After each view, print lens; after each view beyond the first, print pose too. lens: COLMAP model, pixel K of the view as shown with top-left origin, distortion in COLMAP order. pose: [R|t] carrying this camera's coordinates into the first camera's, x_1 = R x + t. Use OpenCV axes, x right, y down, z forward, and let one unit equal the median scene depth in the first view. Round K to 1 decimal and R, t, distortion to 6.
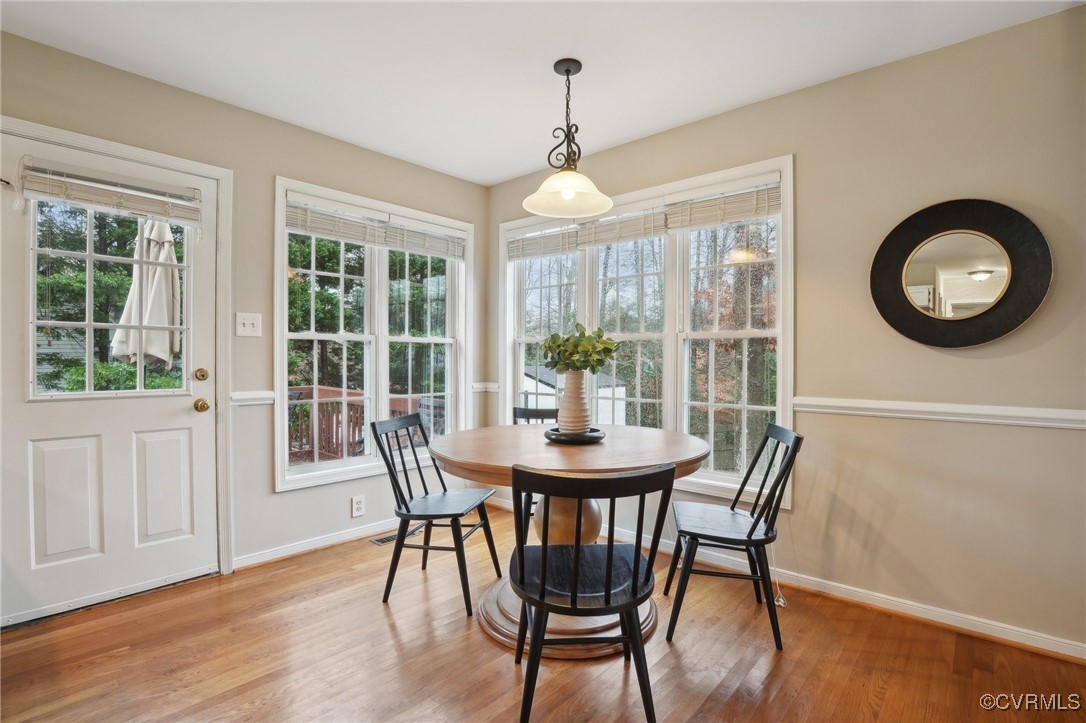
lens RADIAL K [[520.0, 0, 547.7], [0, 520.0, 353.2], [0, 0, 1]] dist [-0.040680, 0.001628]
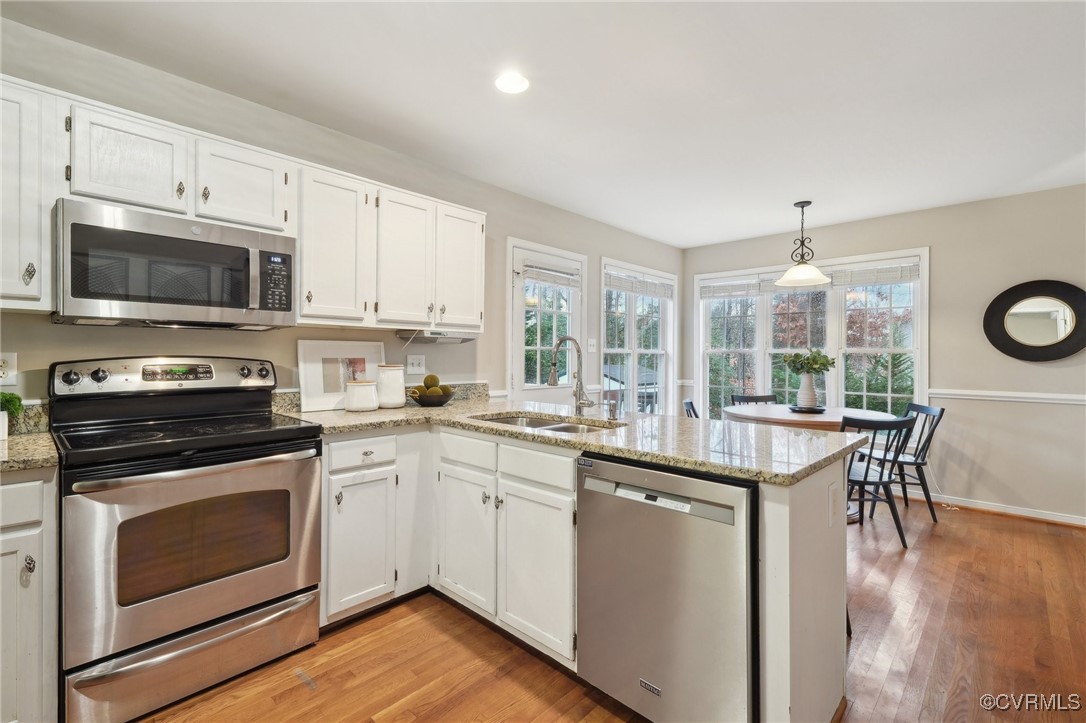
lens RADIAL K [[493.9, 0, 543.6], [0, 493.9, 360.9], [0, 0, 1]] dist [0.011808, -0.001439]
pose [[0.999532, 0.000468, -0.030598, -0.761541], [0.000093, 0.999832, 0.018330, -0.038417], [0.030602, -0.018325, 0.999364, -0.716872]]
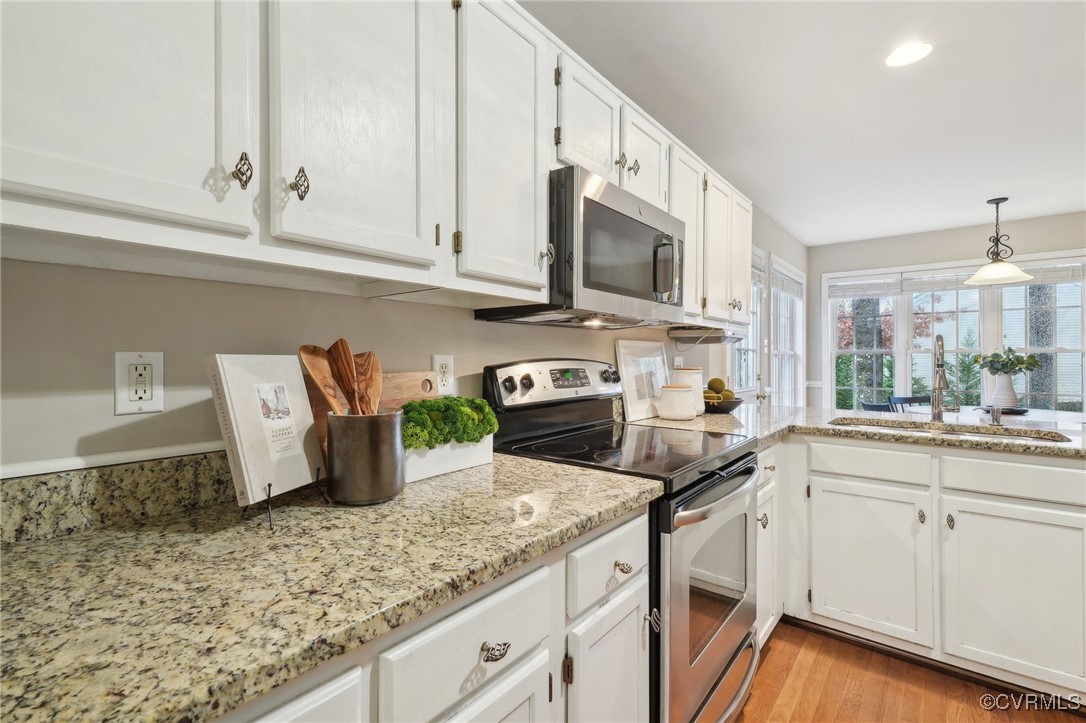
lens RADIAL K [[493.9, 0, 535.8], [0, 493.9, 358.4], [0, 0, 1]] dist [0.011808, -0.001439]
pose [[0.999294, -0.003154, 0.037425, -1.503316], [0.002757, 0.999939, 0.010652, -0.038385], [-0.037456, -0.010541, 0.999243, -0.605351]]
